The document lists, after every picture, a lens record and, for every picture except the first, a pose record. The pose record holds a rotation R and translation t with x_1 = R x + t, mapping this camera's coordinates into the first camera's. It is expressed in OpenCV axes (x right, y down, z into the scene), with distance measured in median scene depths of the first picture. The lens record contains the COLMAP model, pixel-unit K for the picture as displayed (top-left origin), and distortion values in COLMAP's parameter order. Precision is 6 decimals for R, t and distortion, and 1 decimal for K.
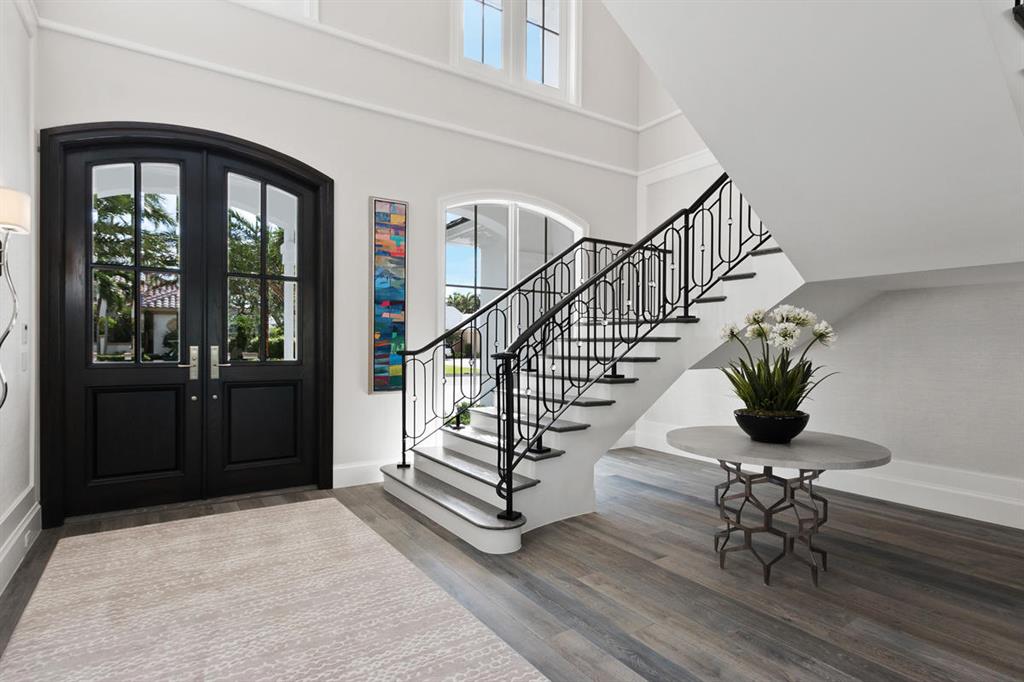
lens RADIAL K [[524.9, 0, 512.0], [0, 524.9, 341.0], [0, 0, 1]] dist [0.001306, 0.000237]
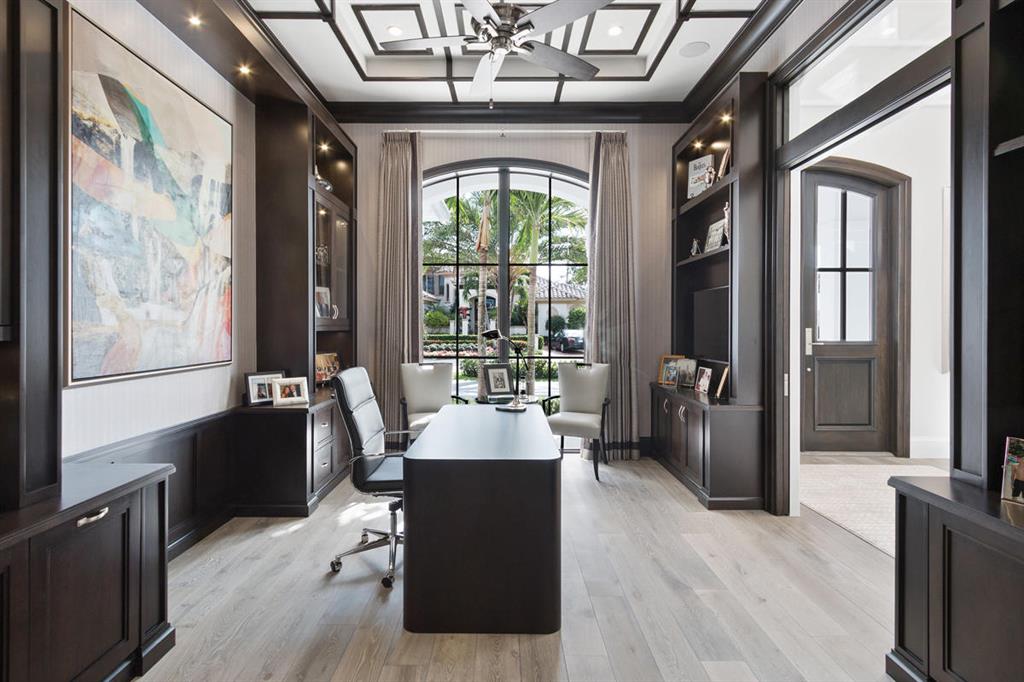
lens RADIAL K [[481.2, 0, 509.3], [0, 481.2, 328.7], [0, 0, 1]] dist [0.001862, 0.000057]
pose [[0.830862, 0.000349, -0.556478, -0.496708], [0.004772, 0.999959, 0.007754, -0.002397], [0.556458, -0.009098, 0.830826, -0.320080]]
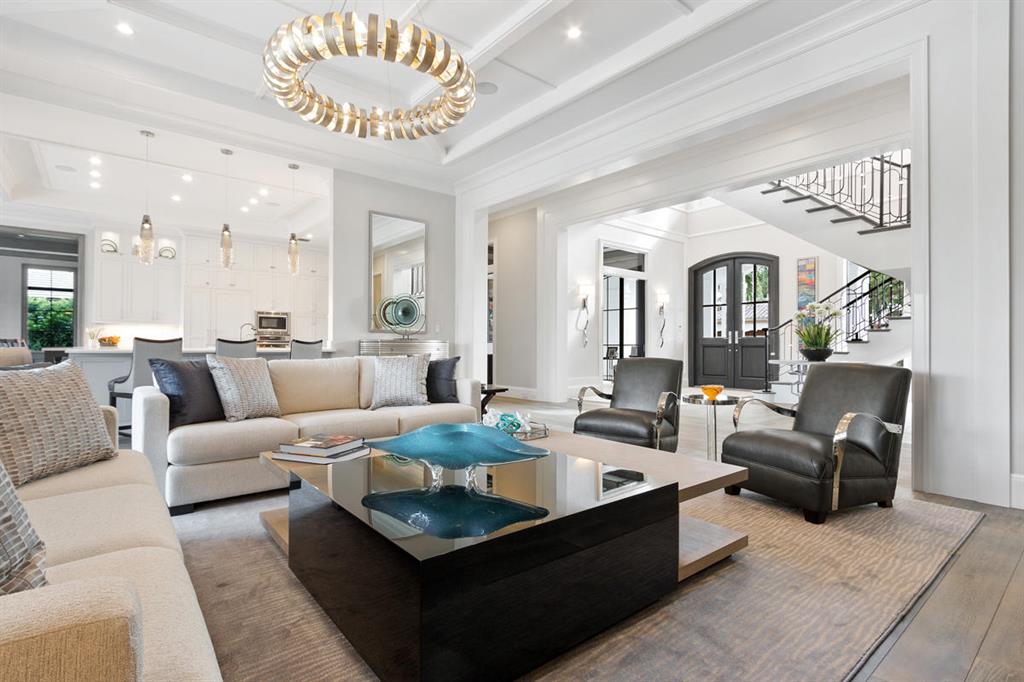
lens RADIAL K [[507.8, 0, 512.0], [0, 507.8, 341.0], [0, 0, 1]] dist [0.054568, -0.000030]
pose [[0.107544, -0.017298, -0.994050, 1.802682], [-0.001714, 0.999844, -0.017584, 0.101883], [0.994199, 0.003595, 0.107498, -0.389562]]
